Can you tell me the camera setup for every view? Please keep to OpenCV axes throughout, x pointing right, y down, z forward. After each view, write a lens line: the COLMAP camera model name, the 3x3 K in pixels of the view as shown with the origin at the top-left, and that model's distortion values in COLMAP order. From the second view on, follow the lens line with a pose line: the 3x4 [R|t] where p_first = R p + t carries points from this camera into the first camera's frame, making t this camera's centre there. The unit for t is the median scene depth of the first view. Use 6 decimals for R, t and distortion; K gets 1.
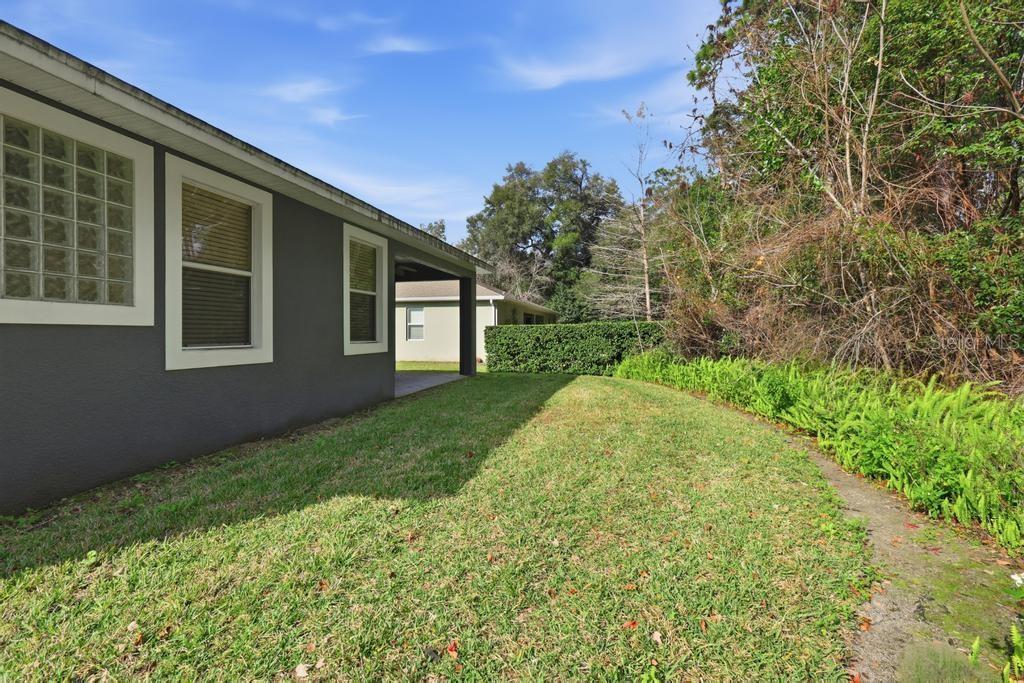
lens RADIAL K [[452.4, 0, 514.1], [0, 452.4, 335.9], [0, 0, 1]] dist [0.001882, -0.000051]
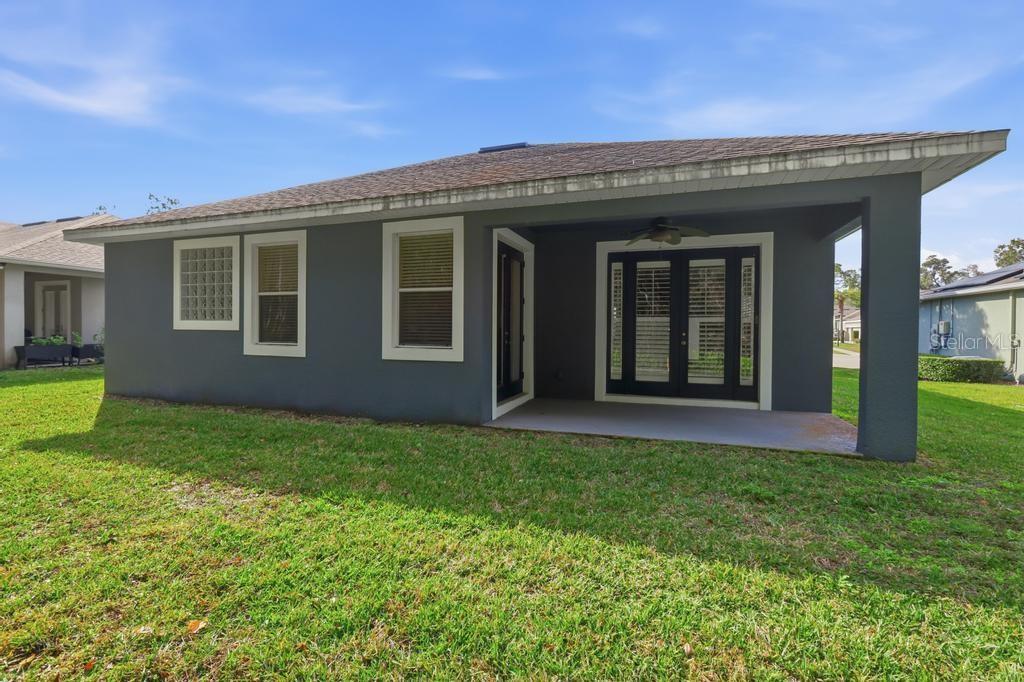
lens RADIAL K [[452.4, 0, 514.5], [0, 452.4, 335.8], [0, 0, 1]] dist [0.001882, -0.000051]
pose [[-0.097108, 0.016161, -0.995143, 0.824033], [-0.013276, 0.999758, 0.017531, -0.040654], [0.995185, 0.014914, -0.096870, 1.985333]]
